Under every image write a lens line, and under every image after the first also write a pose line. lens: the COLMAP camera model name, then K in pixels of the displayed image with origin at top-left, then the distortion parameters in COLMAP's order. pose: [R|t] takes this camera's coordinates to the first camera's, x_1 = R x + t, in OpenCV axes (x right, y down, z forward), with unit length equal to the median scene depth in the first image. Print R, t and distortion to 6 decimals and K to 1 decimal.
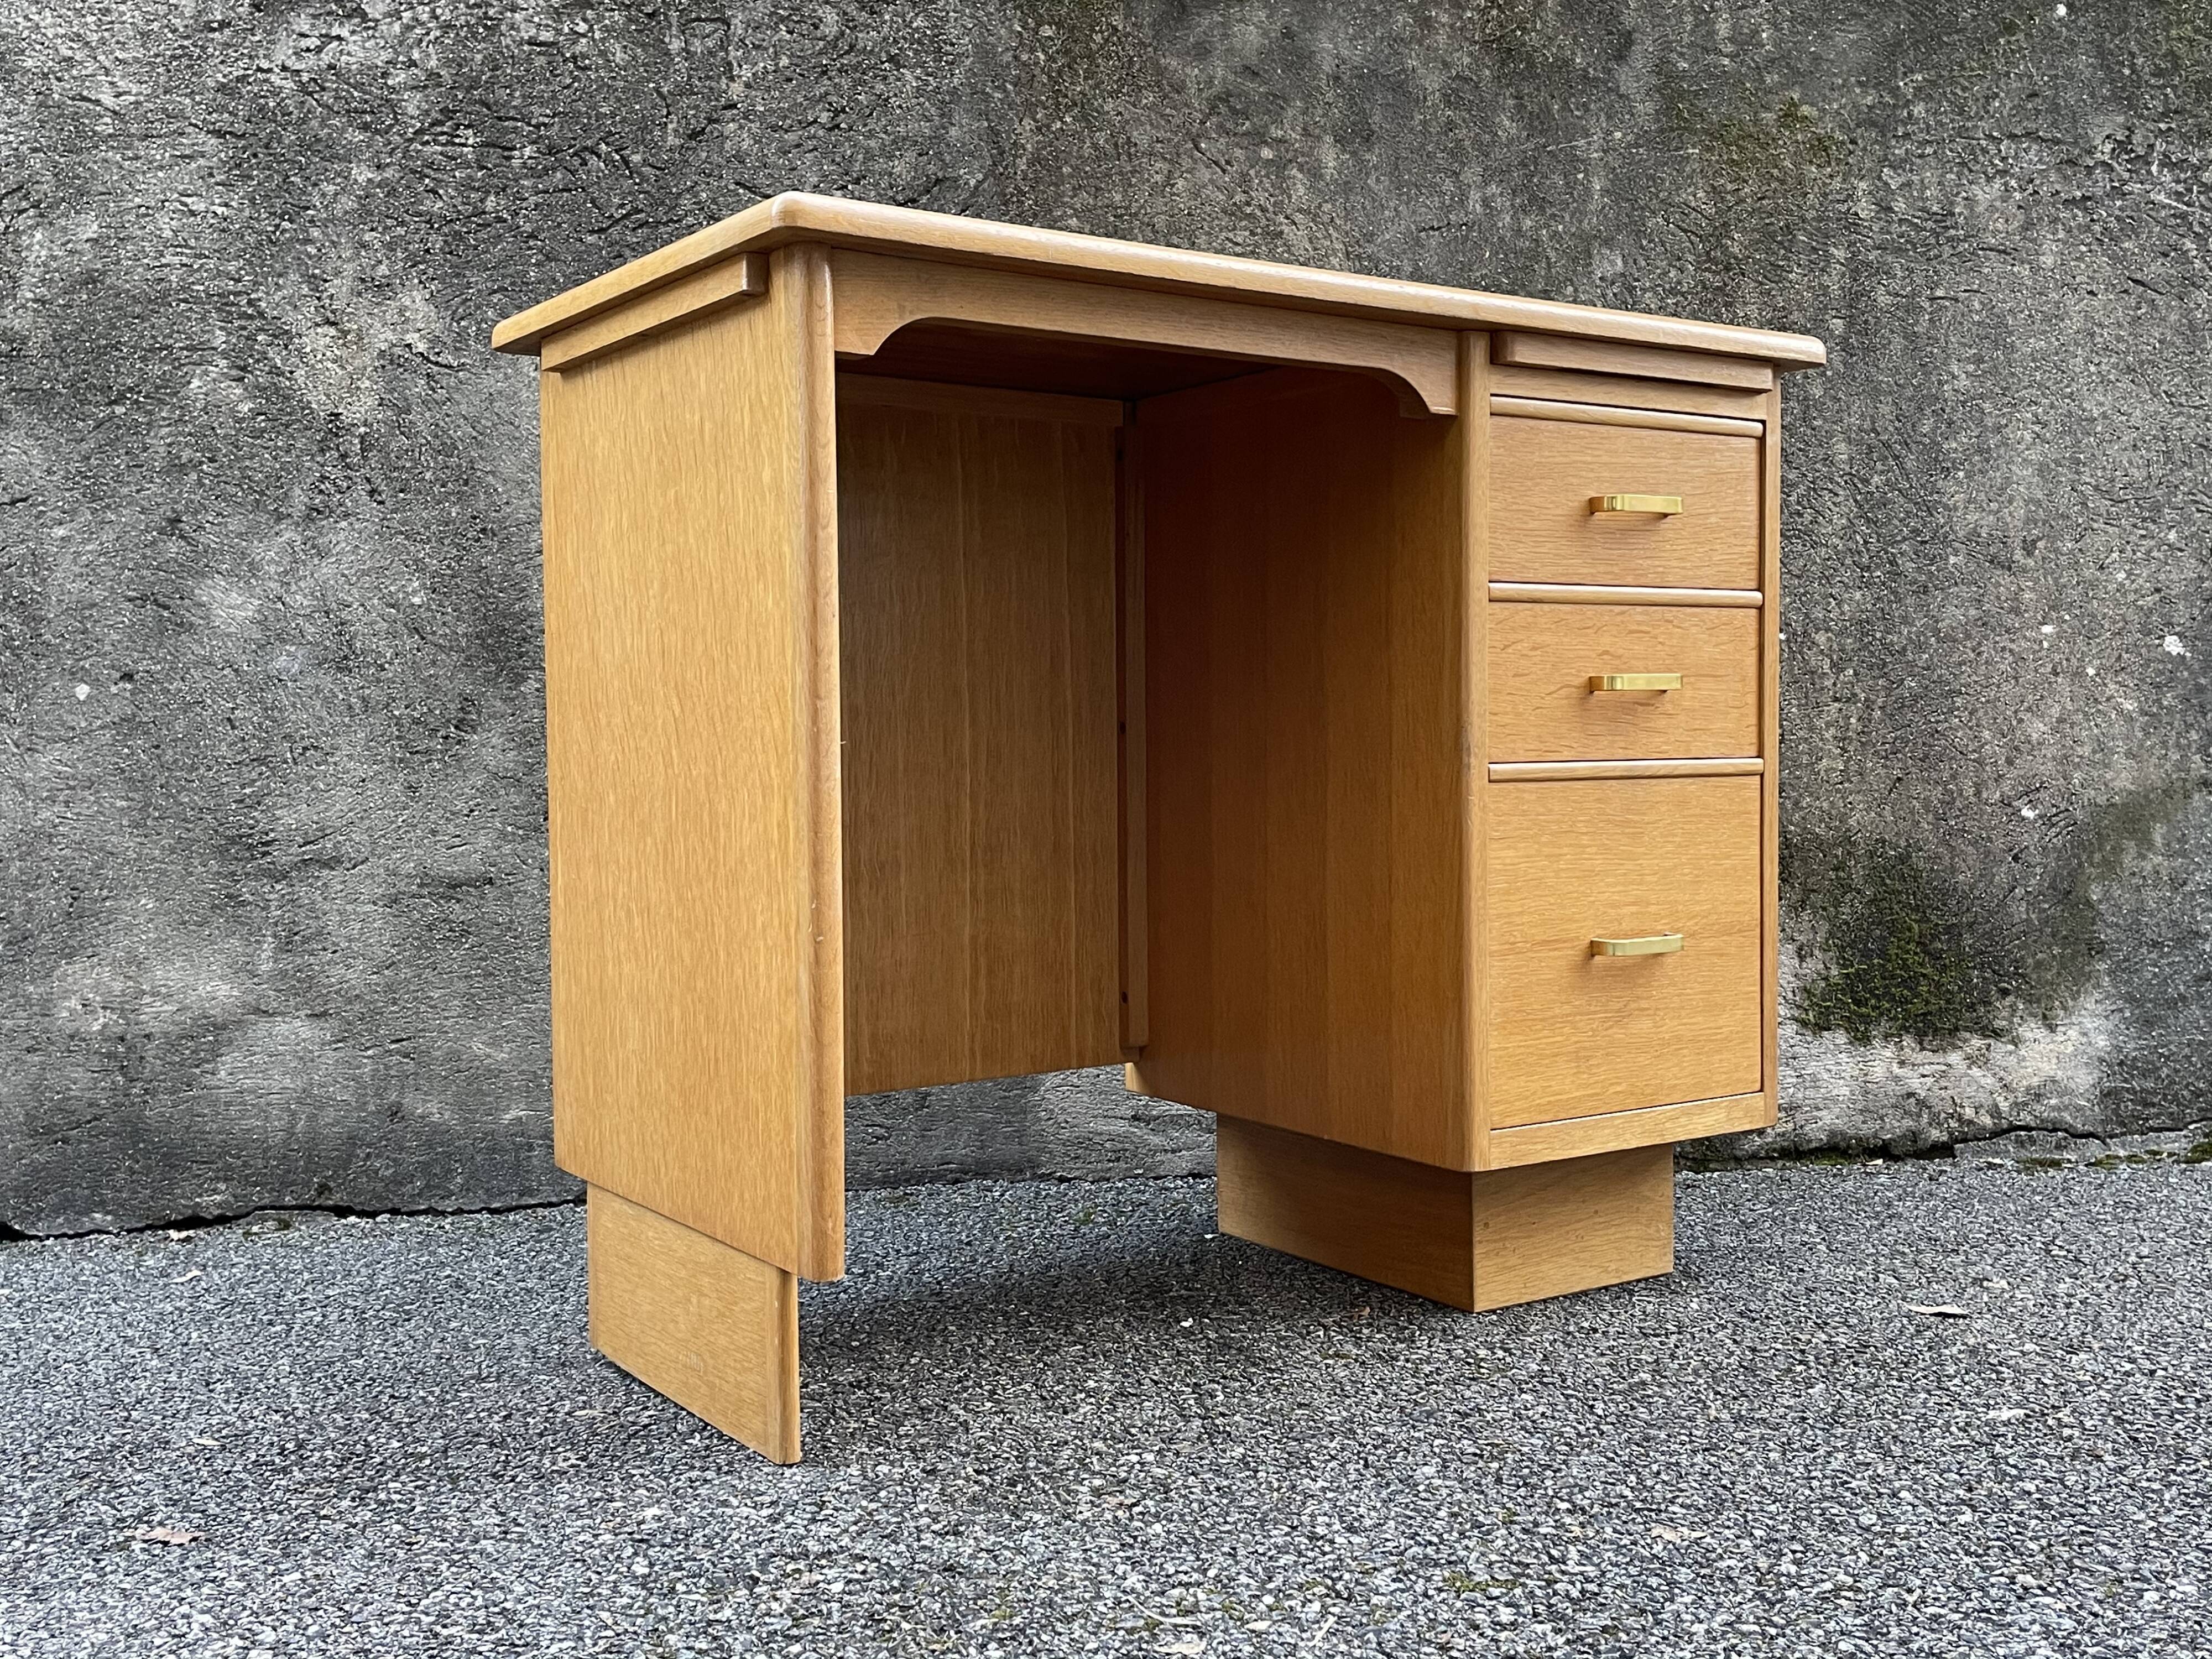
lens RADIAL K [[2187.6, 0, 1107.0], [0, 2187.6, 800.3], [0, 0, 1]] dist [0.082872, -0.103641]
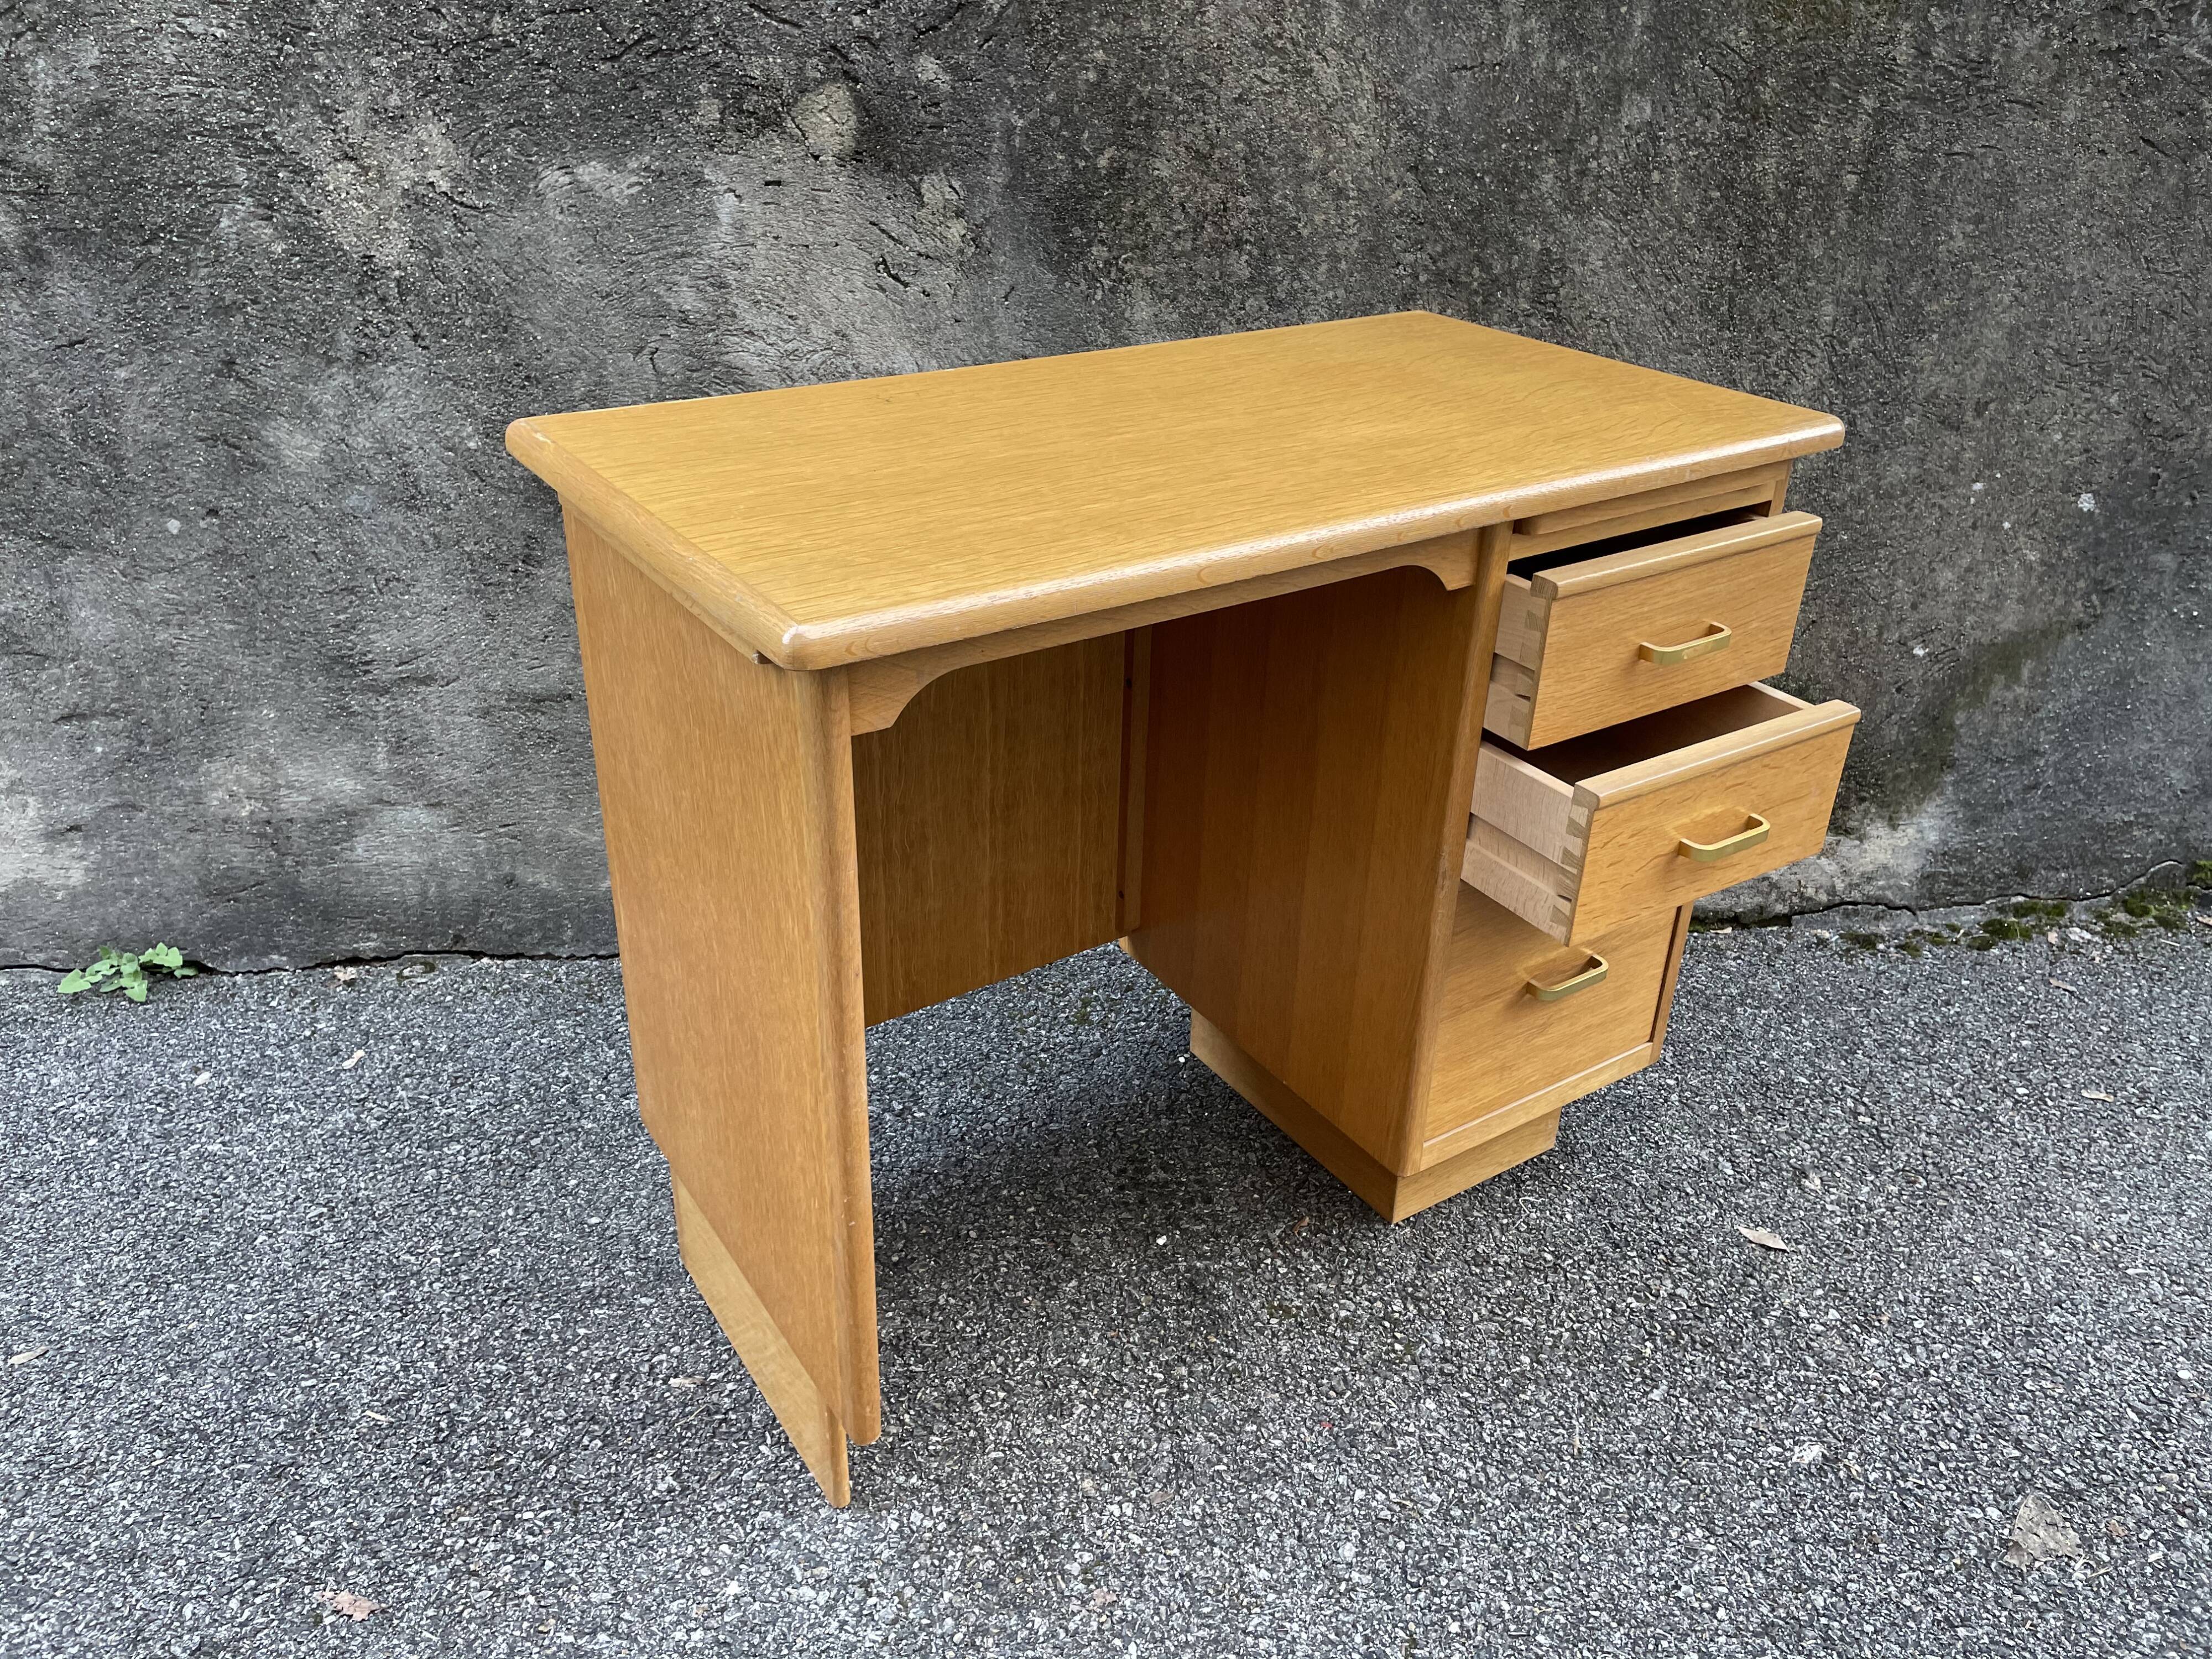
lens RADIAL K [[1669.0, 0, 1112.4], [0, 1669.0, 803.9], [0, 0, 1]] dist [0.086099, -0.110300]
pose [[0.999338, 0.032395, 0.016585, -0.011586], [-0.036380, 0.901835, 0.430546, -0.294873], [-0.001009, -0.430865, 0.902416, 0.186175]]
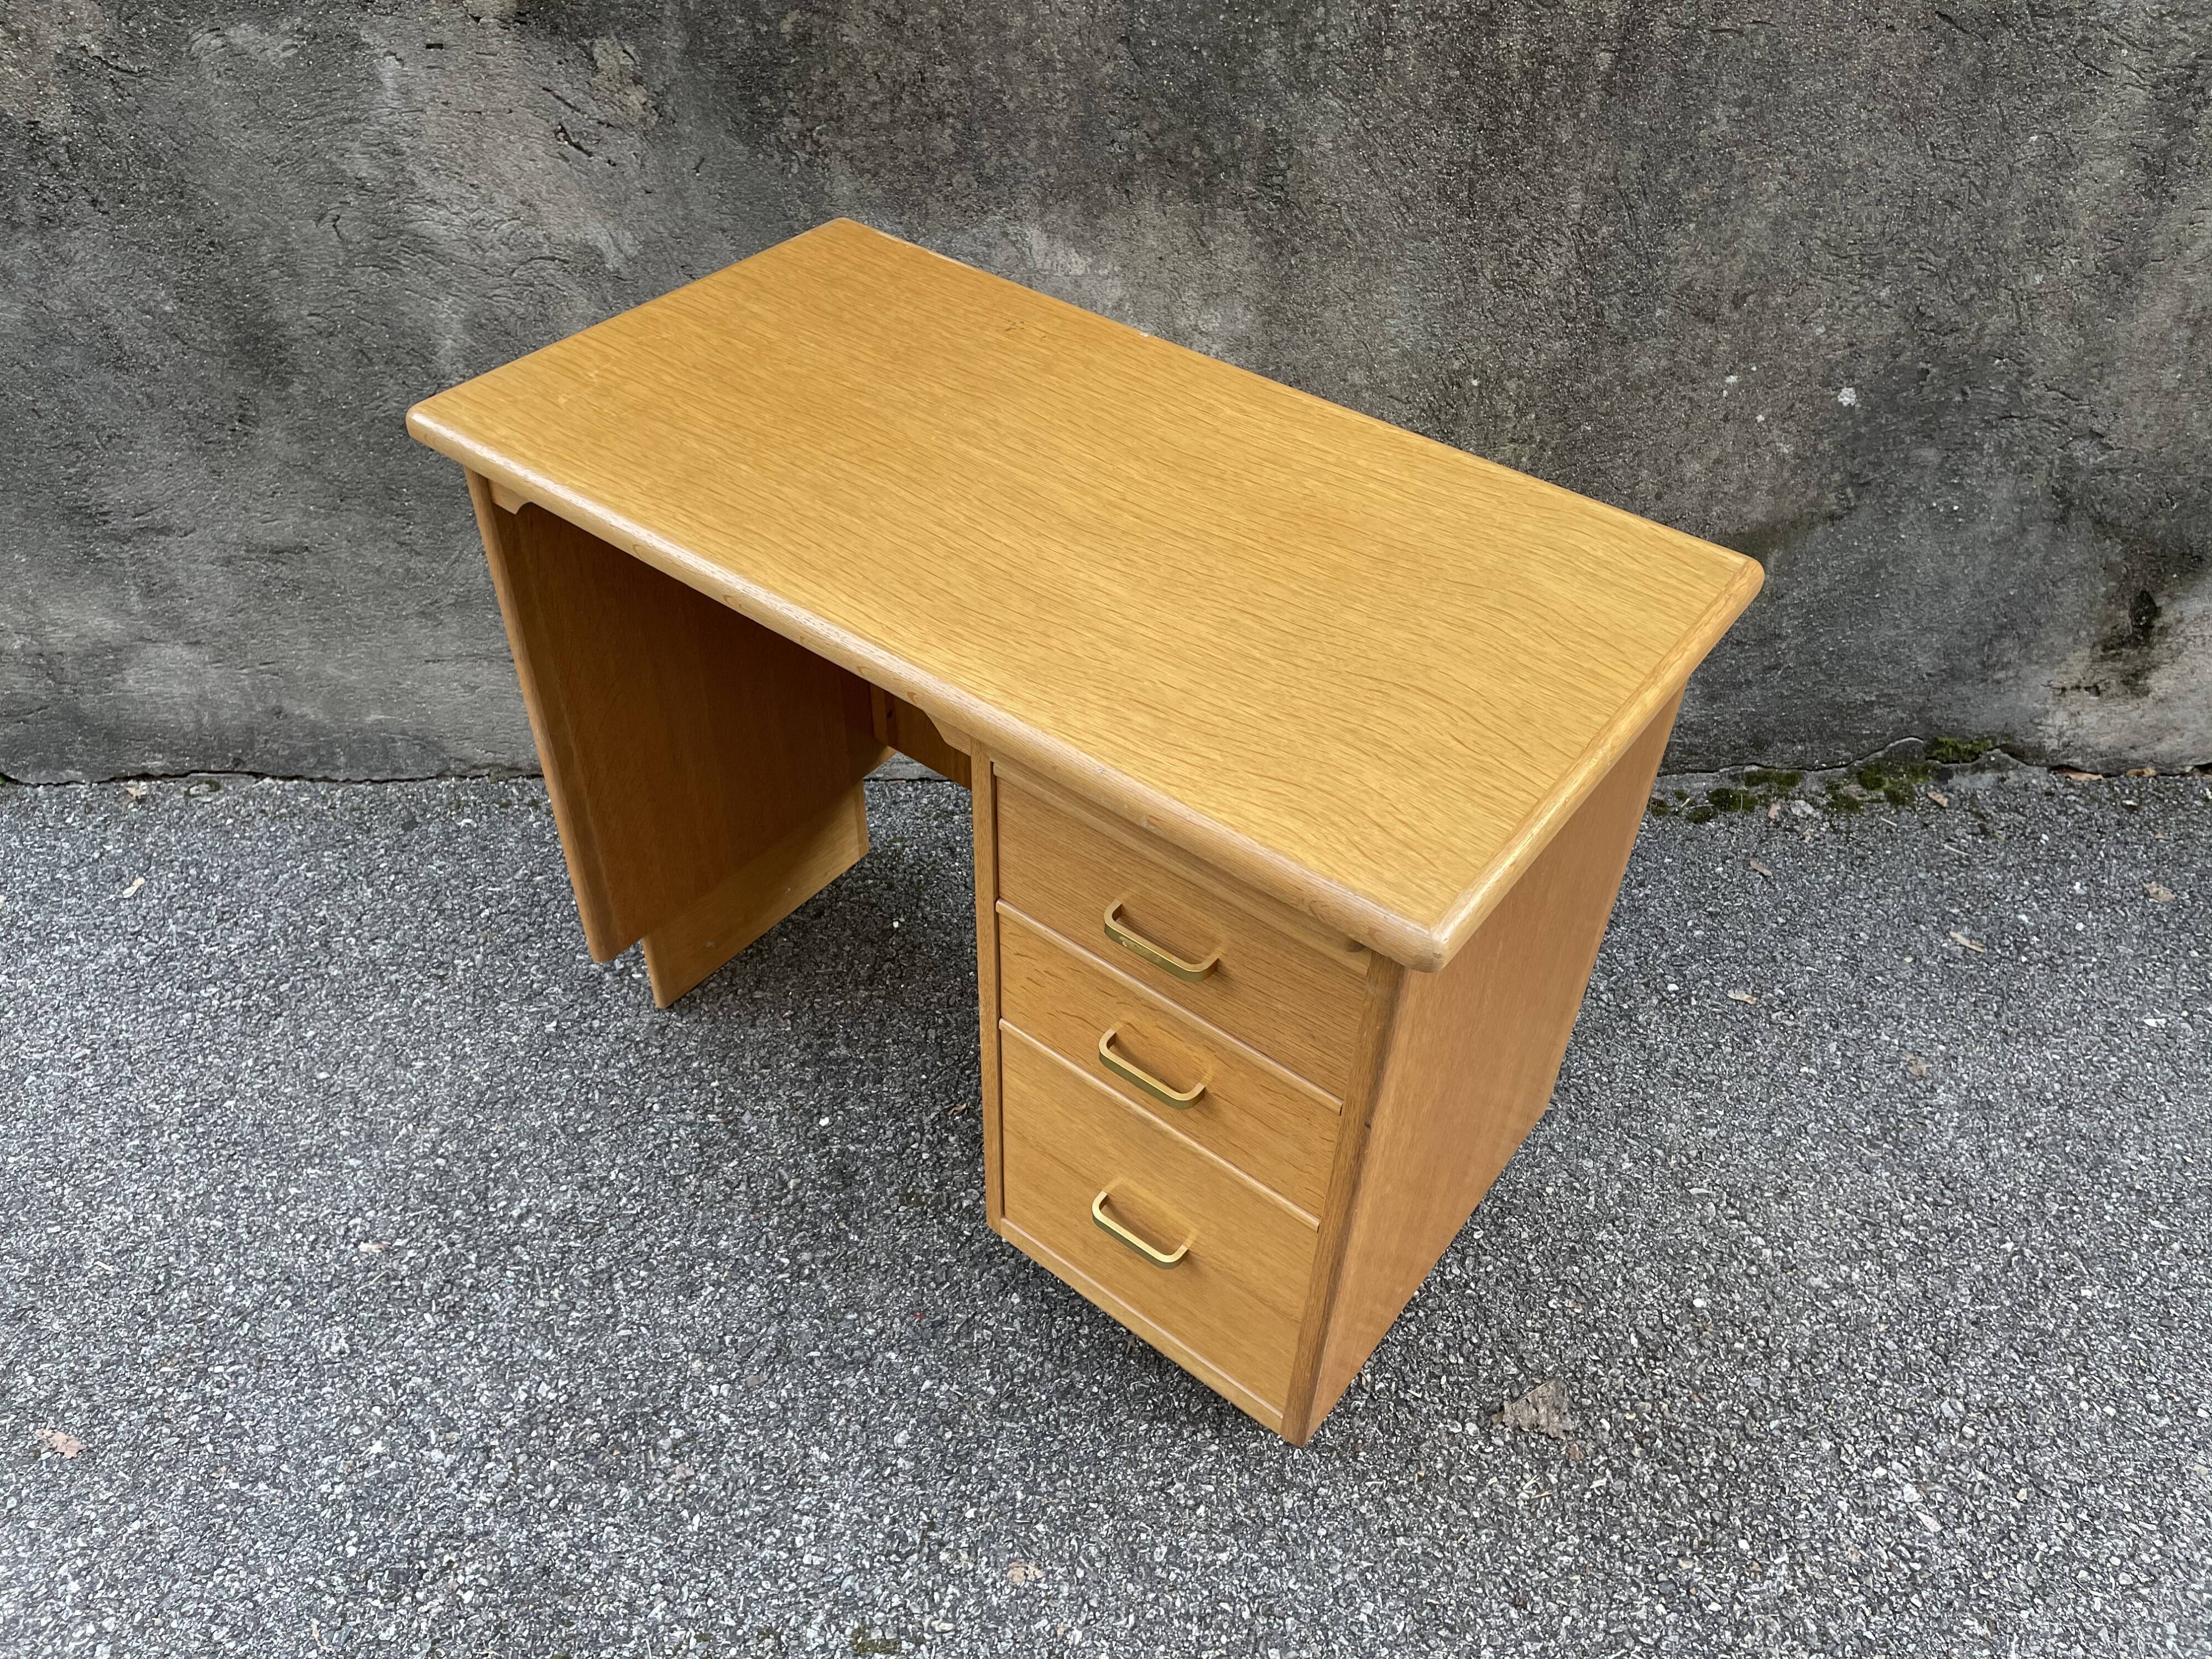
lens RADIAL K [[1669.0, 0, 1112.4], [0, 1669.0, 803.9], [0, 0, 1]] dist [0.086099, -0.110300]
pose [[0.997503, 0.069869, -0.010316, 0.160449], [-0.046204, 0.756042, 0.652890, -0.458520], [0.053416, -0.650783, 0.757382, 0.254321]]
